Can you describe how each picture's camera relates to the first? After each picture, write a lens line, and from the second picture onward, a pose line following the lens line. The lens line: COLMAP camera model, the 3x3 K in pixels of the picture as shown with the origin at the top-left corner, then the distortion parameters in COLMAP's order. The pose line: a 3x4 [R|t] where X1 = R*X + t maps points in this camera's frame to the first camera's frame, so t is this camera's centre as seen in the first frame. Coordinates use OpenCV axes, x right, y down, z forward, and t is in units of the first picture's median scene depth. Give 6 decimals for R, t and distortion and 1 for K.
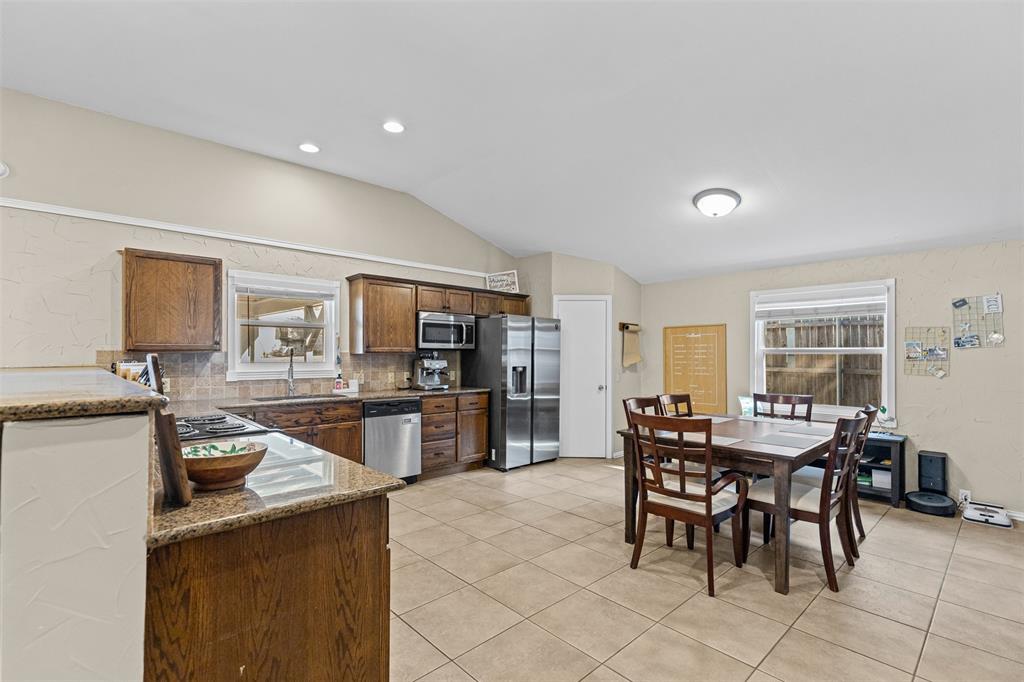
lens RADIAL K [[467.8, 0, 511.5], [0, 467.8, 355.3], [0, 0, 1]] dist [0.013343, -0.002251]
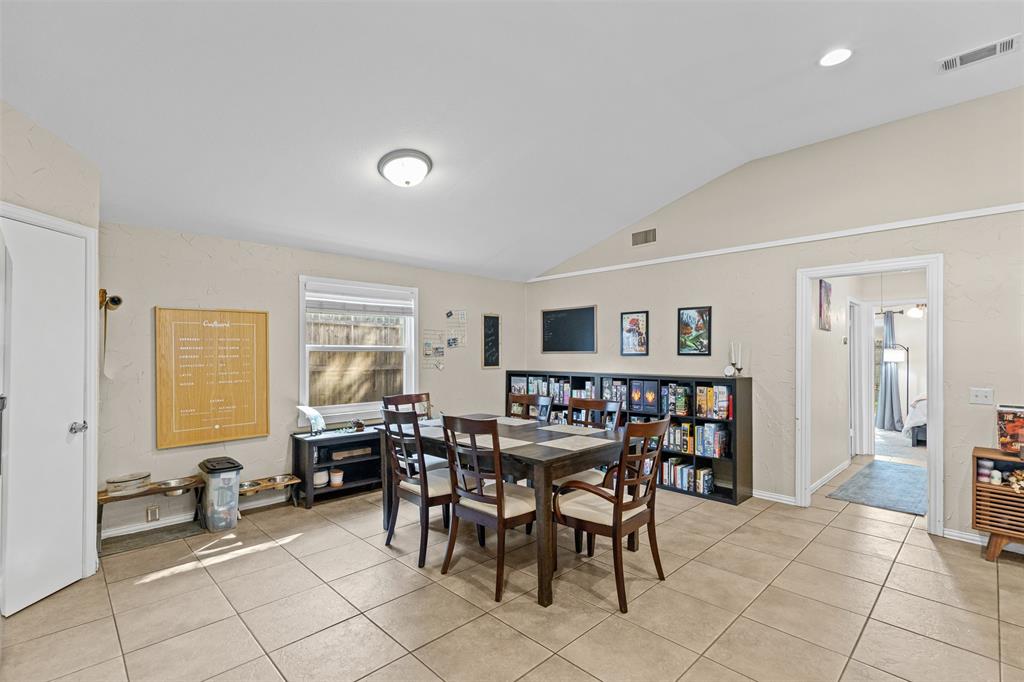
lens RADIAL K [[467.8, 0, 512.8], [0, 467.8, 350.3], [0, 0, 1]] dist [0.013343, -0.002251]
pose [[-0.017382, -0.002795, 0.999845, -0.326825], [0.002697, 0.999992, 0.002842, -0.007891], [-0.999845, 0.002746, -0.017375, 0.696153]]
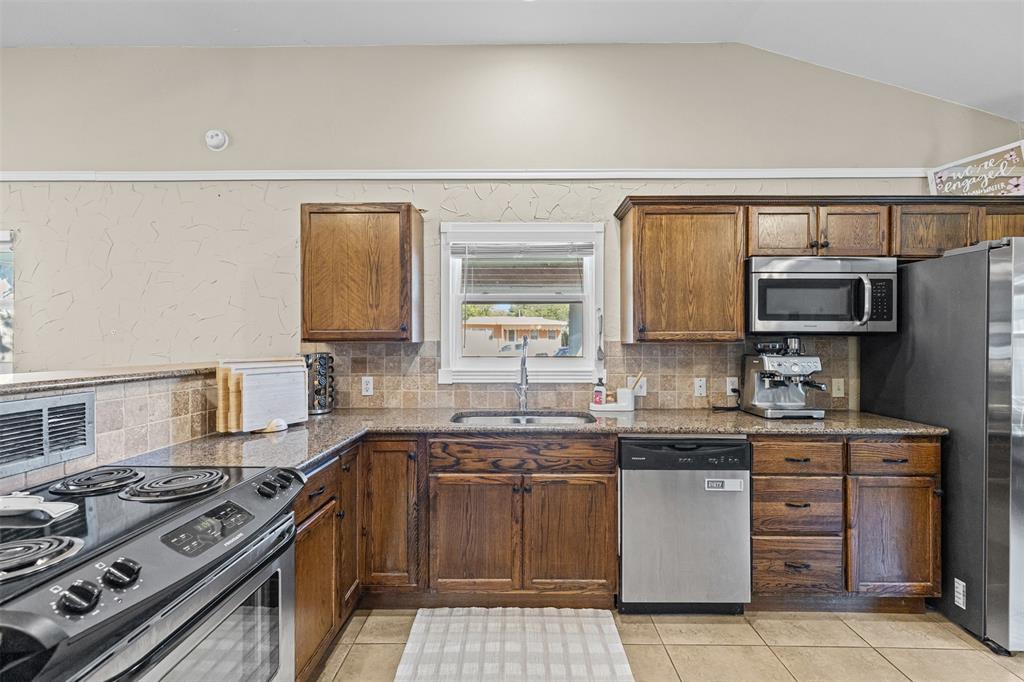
lens RADIAL K [[467.8, 0, 516.9], [0, 467.8, 338.3], [0, 0, 1]] dist [0.013343, -0.002251]
pose [[0.726886, -0.006490, -0.686728, -0.036839], [-0.000004, 0.999955, -0.009454, -0.004003], [0.686758, 0.006875, 0.726853, 0.466388]]
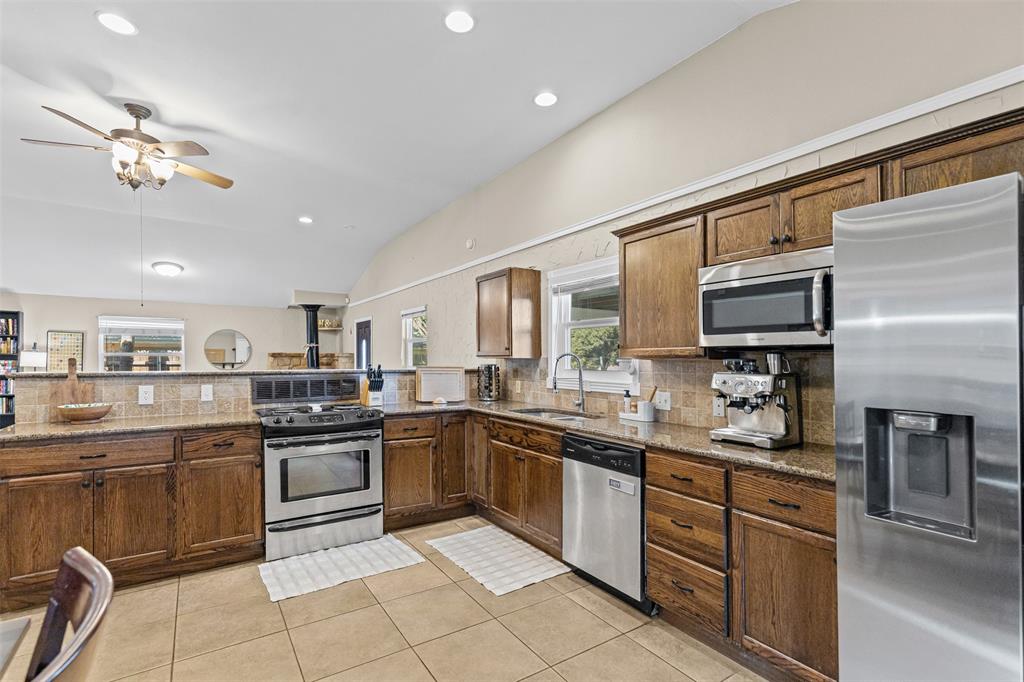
lens RADIAL K [[467.8, 0, 526.3], [0, 467.8, 365.6], [0, 0, 1]] dist [0.013343, -0.002251]
pose [[-0.138867, 0.007497, -0.990283, 0.293114], [-0.011537, 0.999891, 0.009187, 0.000743], [0.990244, 0.012701, -0.138765, 0.885372]]
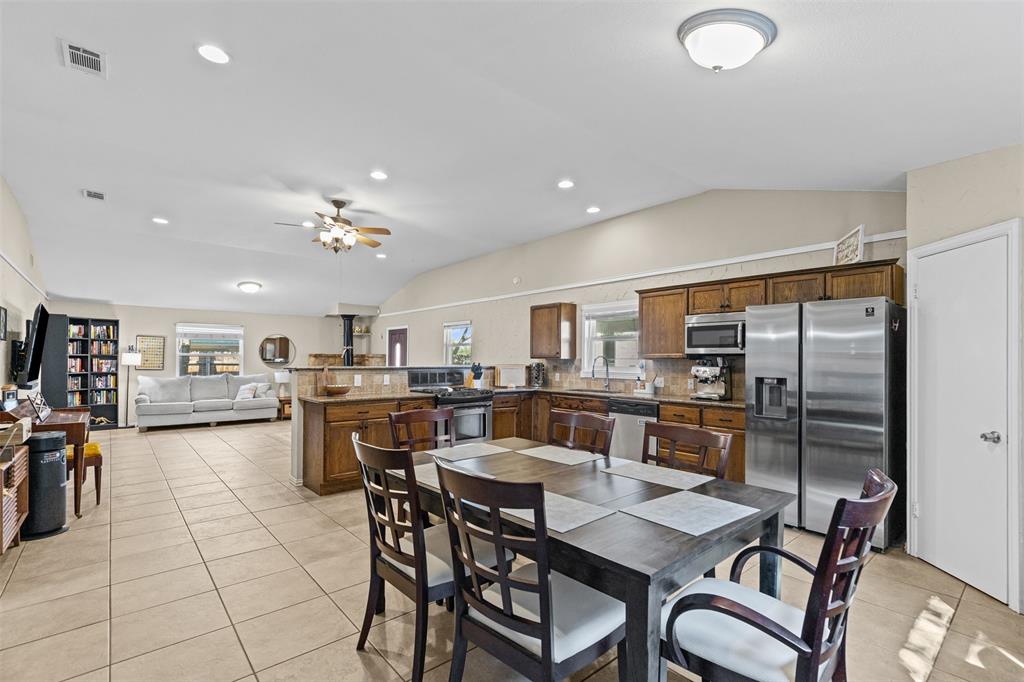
lens RADIAL K [[467.8, 0, 518.7], [0, 467.8, 369.2], [0, 0, 1]] dist [0.013343, -0.002251]
pose [[-0.022030, 0.014352, -0.999654, 0.773994], [-0.012408, 0.999816, 0.014628, 0.006583], [0.999680, 0.012726, -0.021848, 0.671372]]
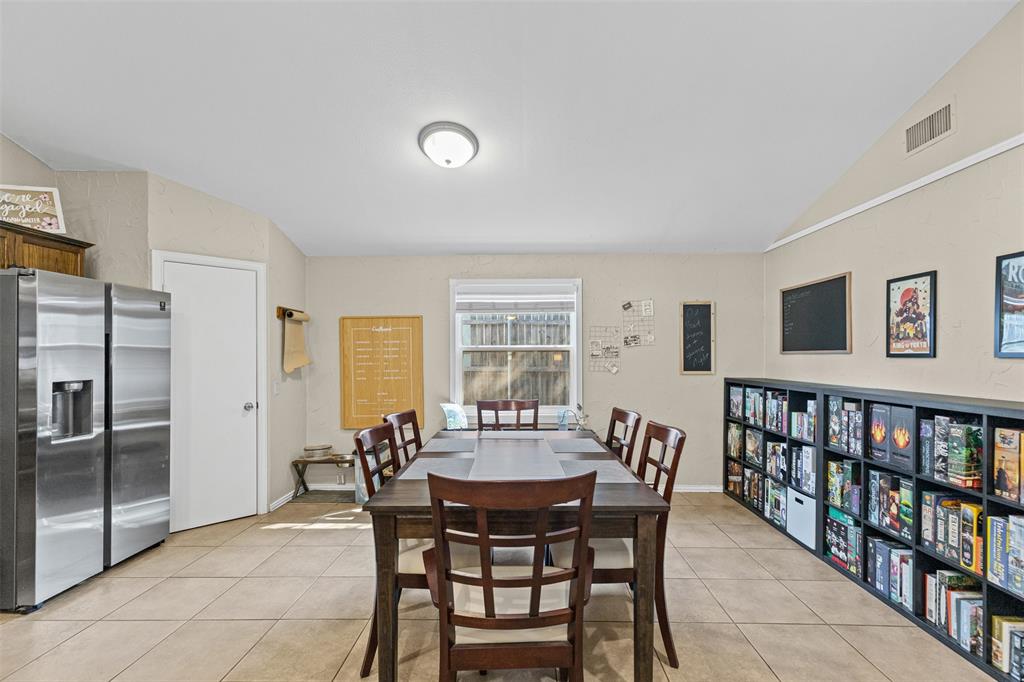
lens RADIAL K [[467.8, 0, 519.7], [0, 467.8, 356.0], [0, 0, 1]] dist [0.013343, -0.002251]
pose [[0.699227, -0.010550, 0.714822, -0.009682], [0.007781, 0.999944, 0.007148, -0.001972], [-0.714857, 0.000564, 0.699270, 0.341872]]
